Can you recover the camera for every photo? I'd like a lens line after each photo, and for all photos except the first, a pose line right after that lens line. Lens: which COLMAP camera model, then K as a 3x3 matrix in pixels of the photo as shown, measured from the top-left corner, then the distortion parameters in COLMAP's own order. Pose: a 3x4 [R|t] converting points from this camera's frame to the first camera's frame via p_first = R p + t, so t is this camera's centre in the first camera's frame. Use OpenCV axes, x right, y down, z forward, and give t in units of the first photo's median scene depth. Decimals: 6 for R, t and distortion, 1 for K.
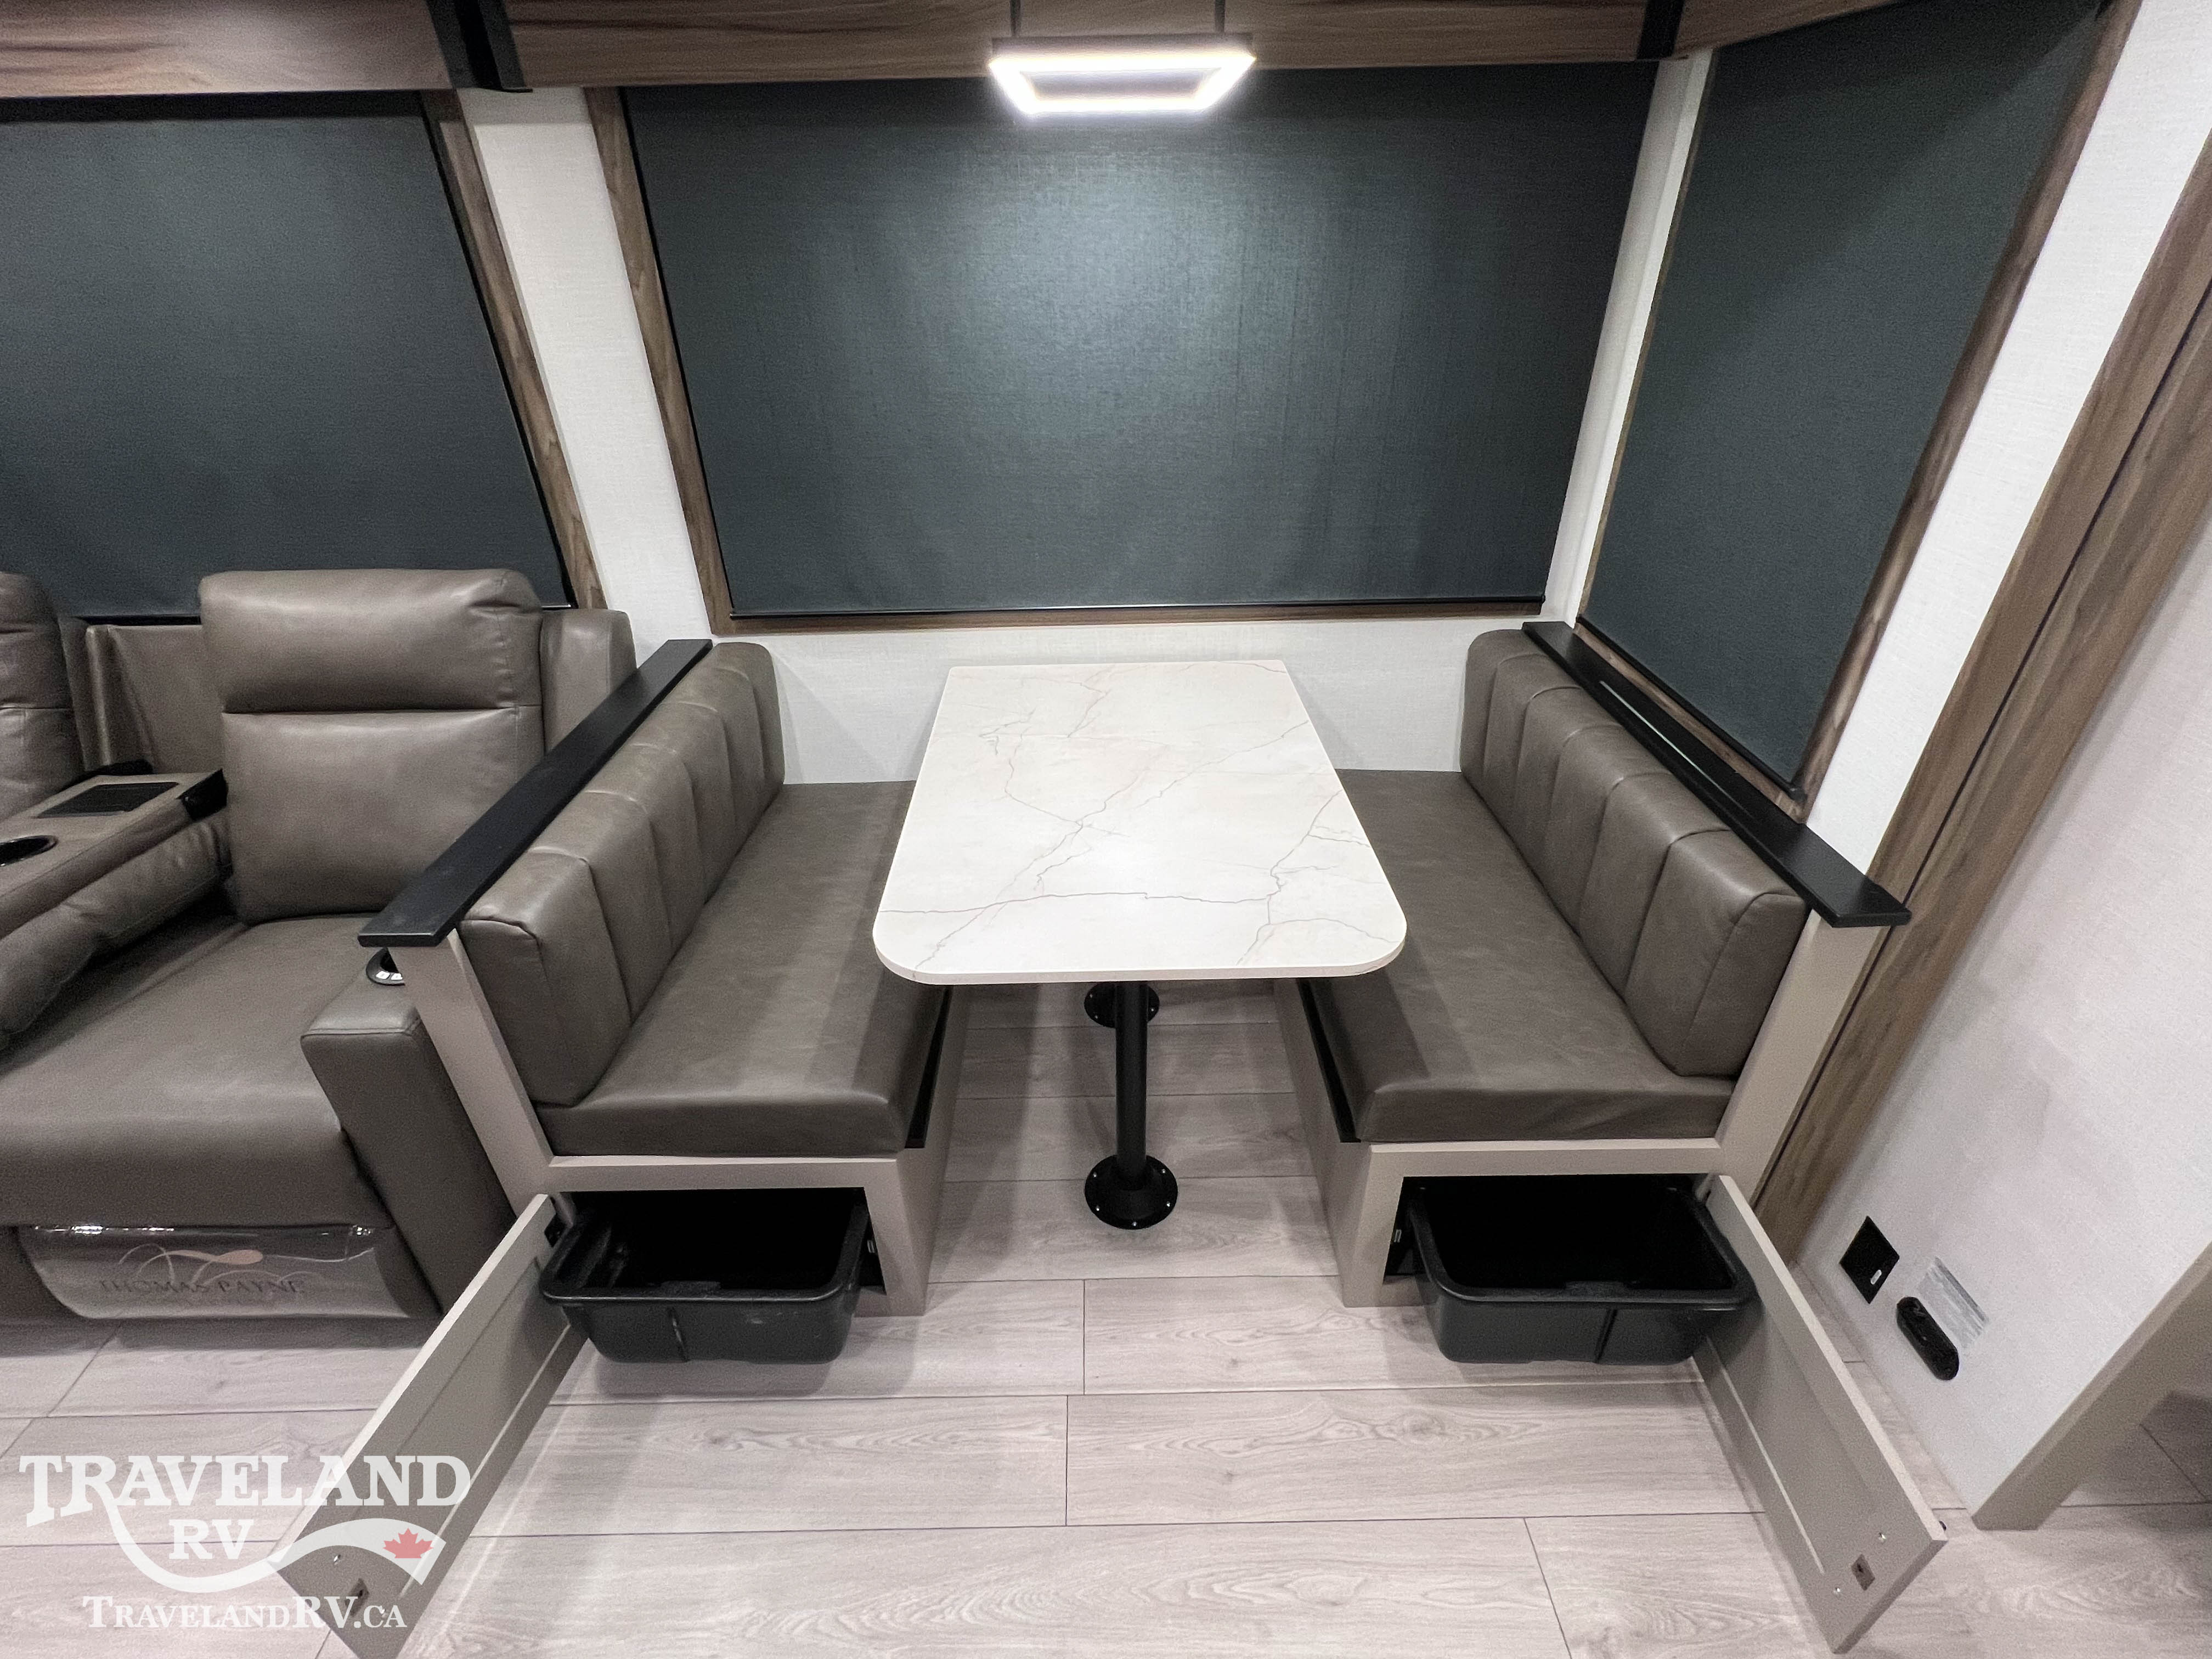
lens RADIAL K [[996.3, 0, 1101.5], [0, 996.3, 825.4], [0, 0, 1]] dist [-0.000866, -0.000006]
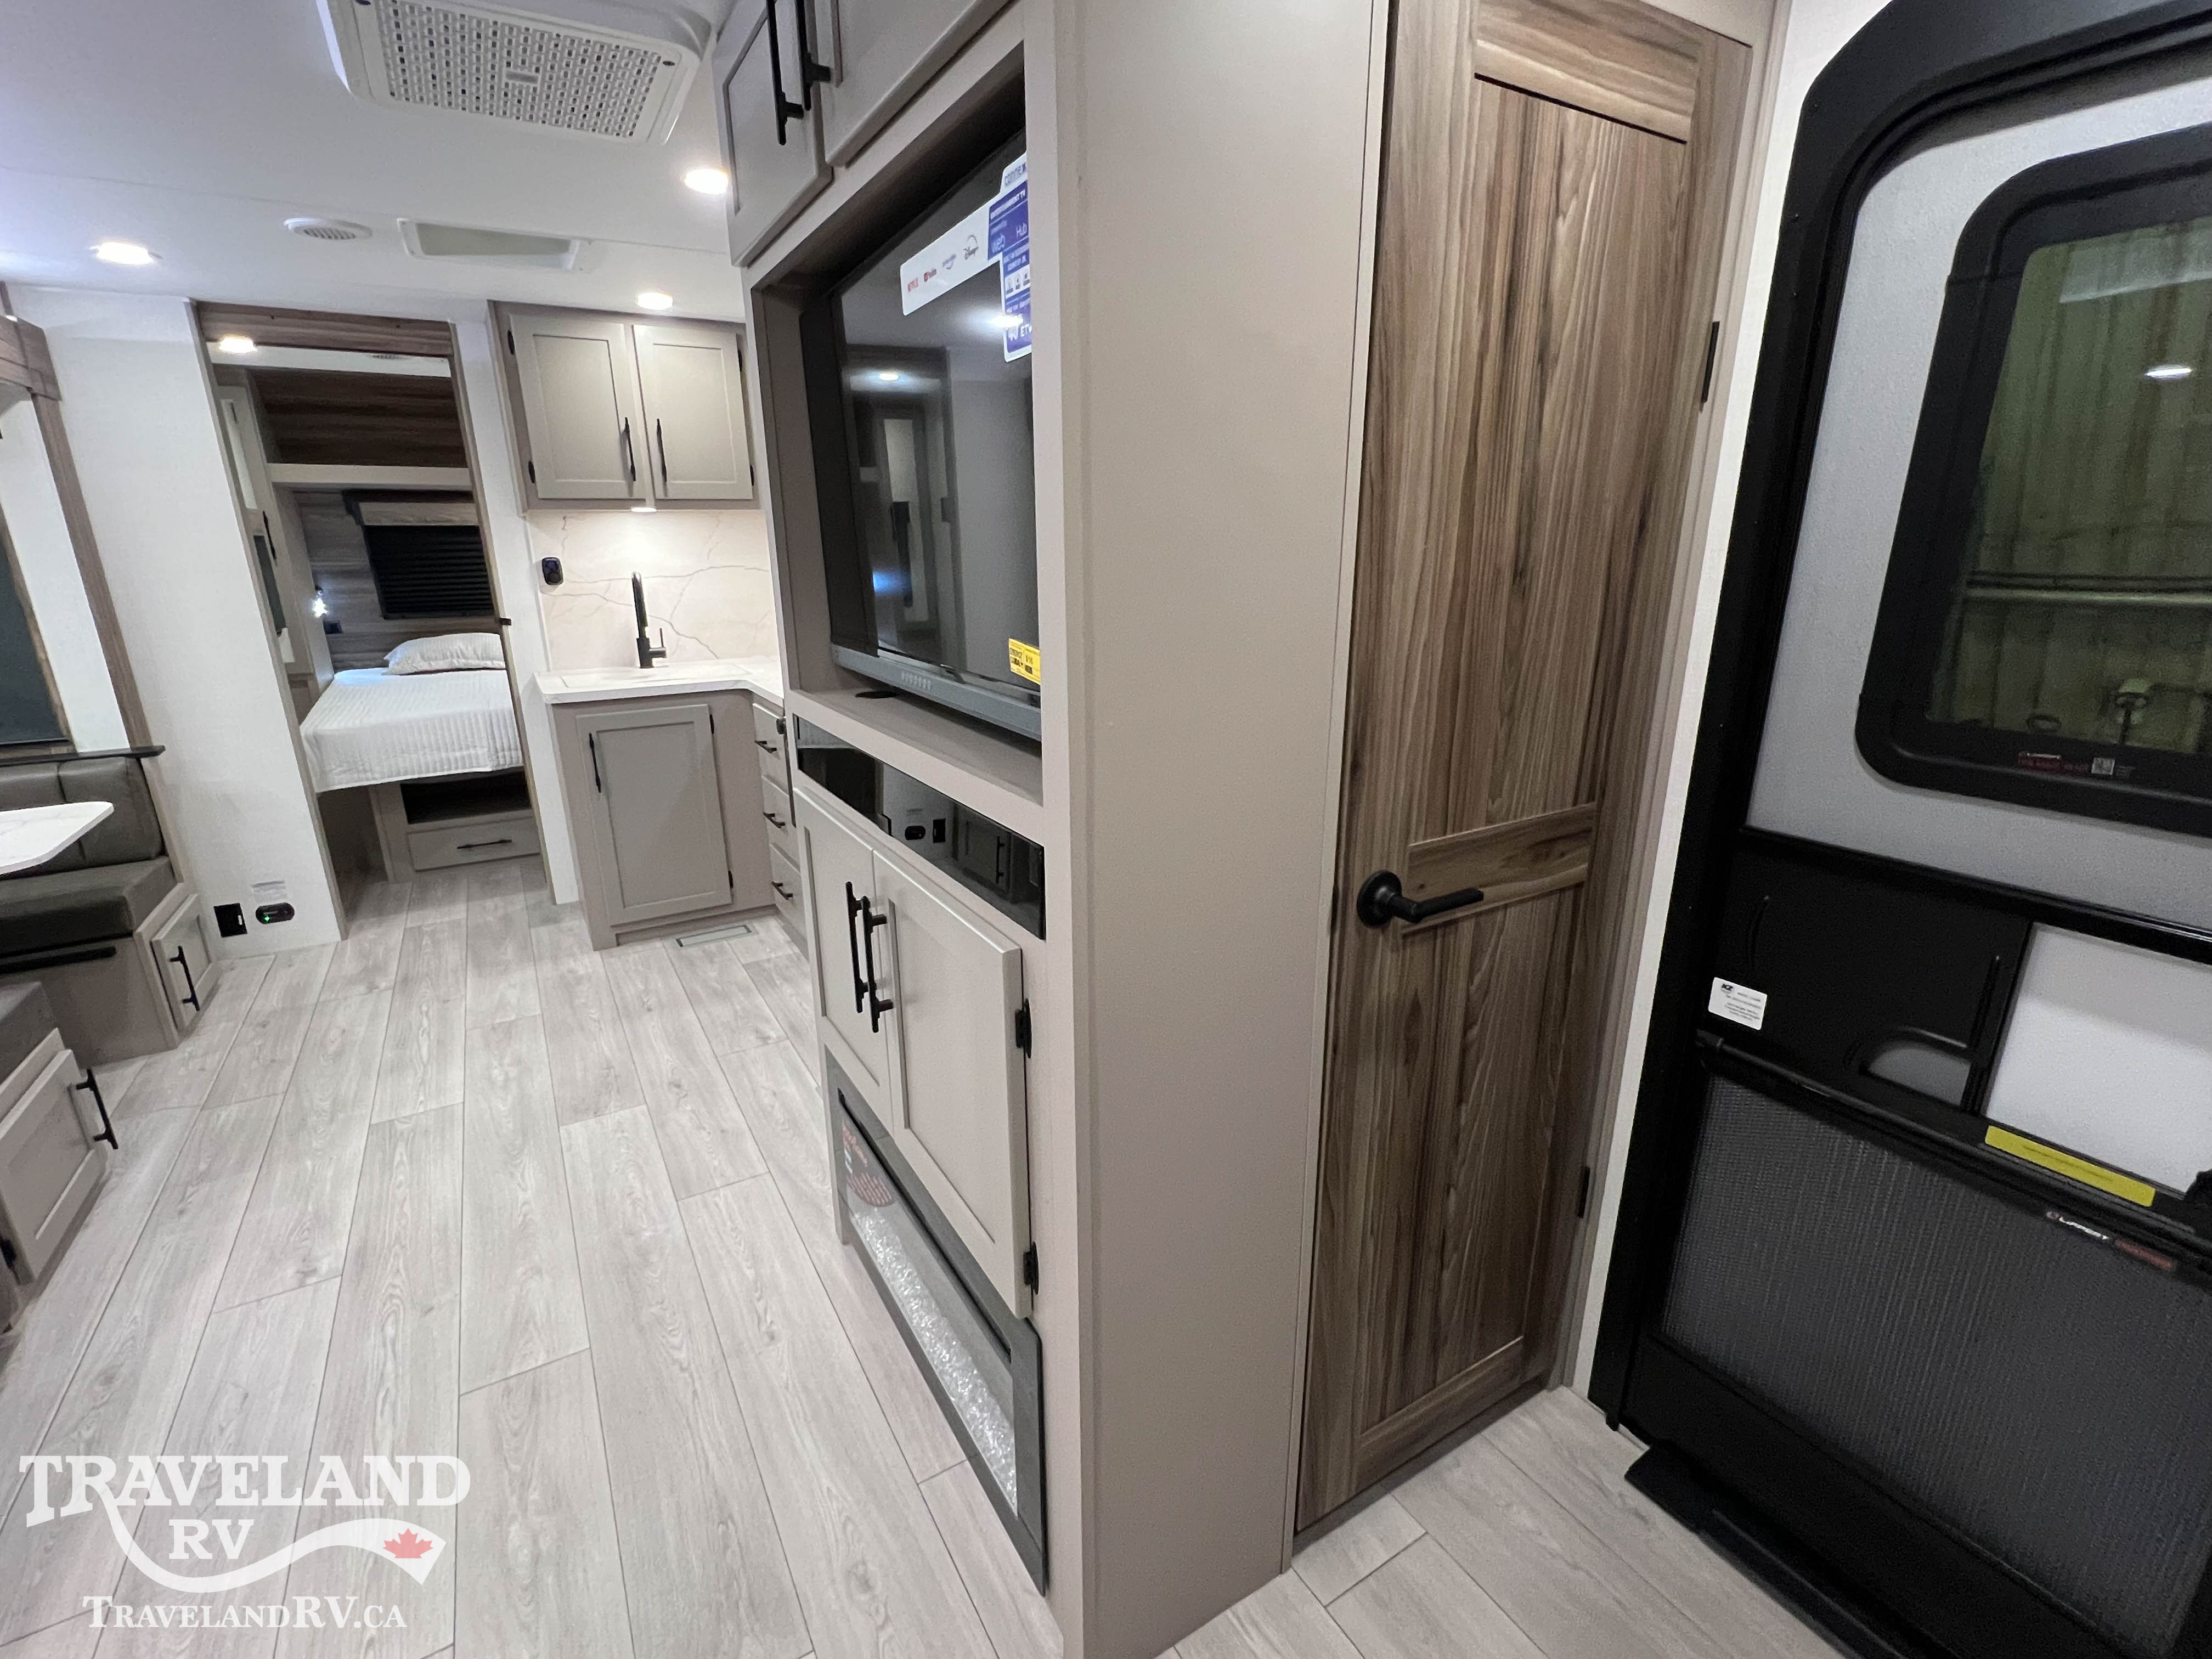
lens RADIAL K [[996.3, 0, 1099.1], [0, 996.3, 828.8], [0, 0, 1]] dist [-0.000866, -0.000006]
pose [[-0.507484, -0.223400, 0.832197, -2.150222], [0.464850, 0.742225, 0.482719, 0.104208], [-0.725517, 0.631819, -0.272820, 0.038331]]
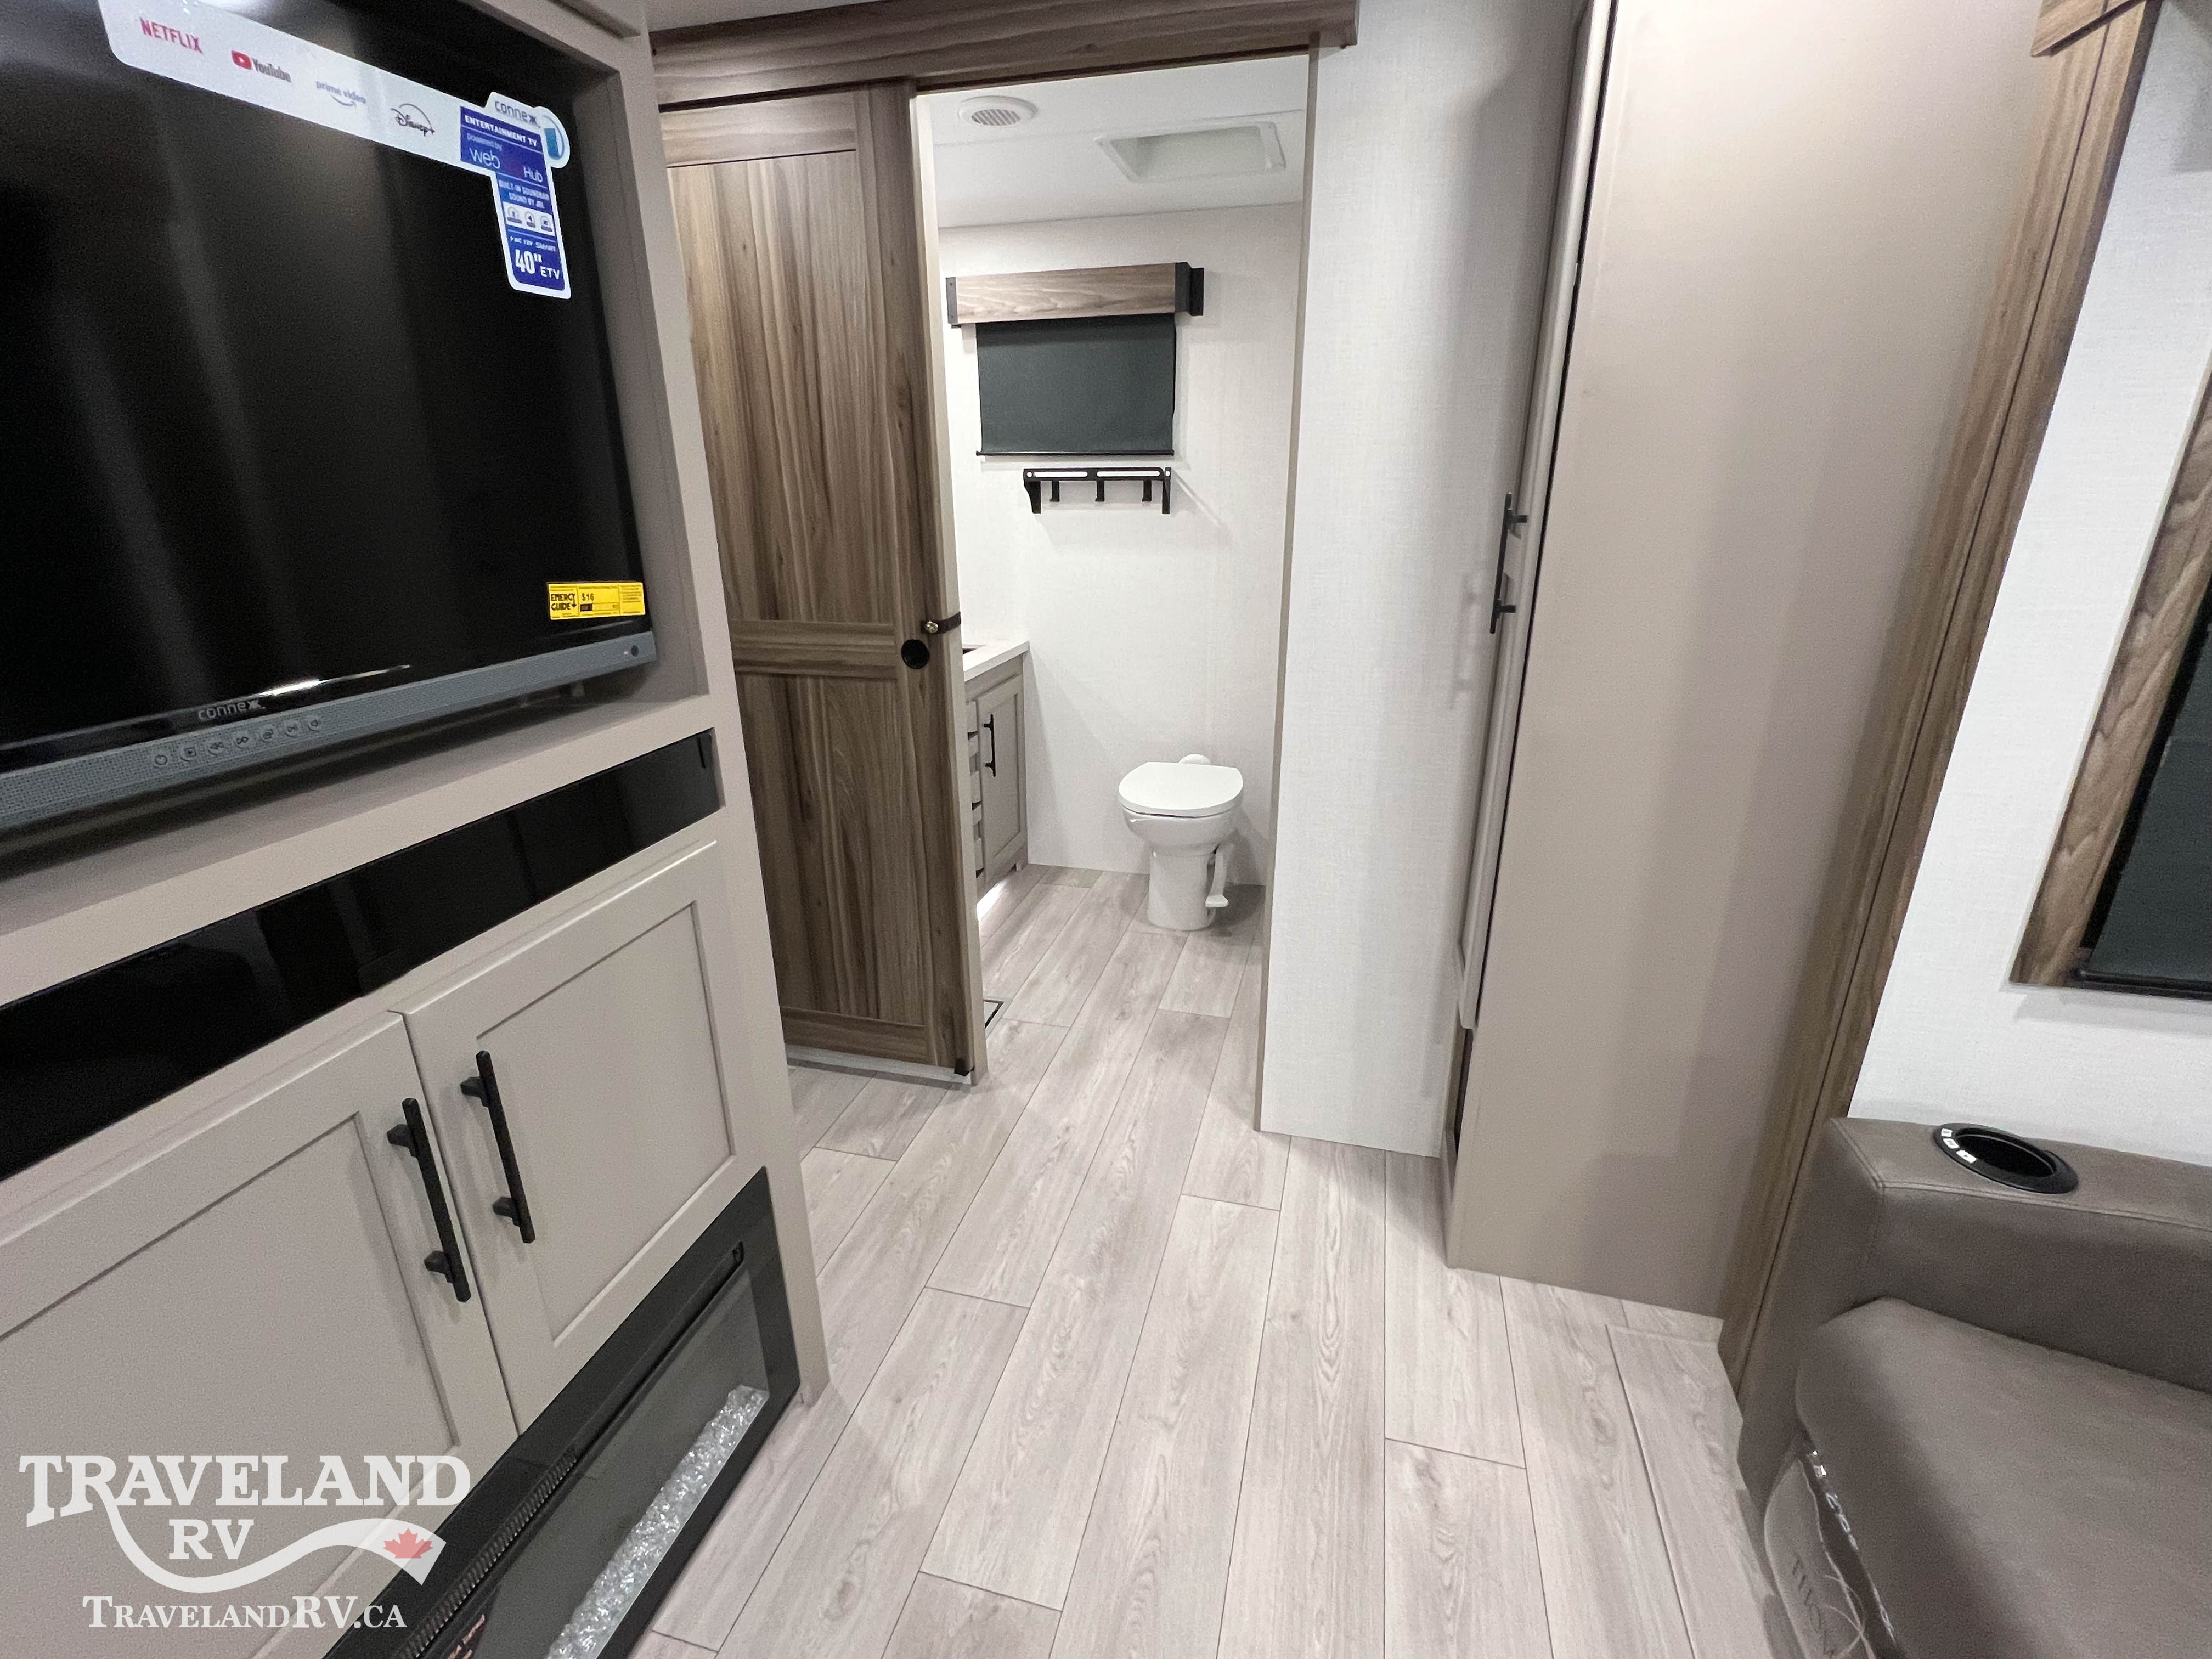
lens RADIAL K [[996.3, 0, 1100.5], [0, 996.3, 827.7], [0, 0, 1]] dist [-0.000866, -0.000006]
pose [[-0.268952, 0.342601, -0.900161, -0.902391], [-0.491550, 0.754896, 0.434179, -0.036370], [0.828278, 0.559247, -0.034625, 0.231305]]
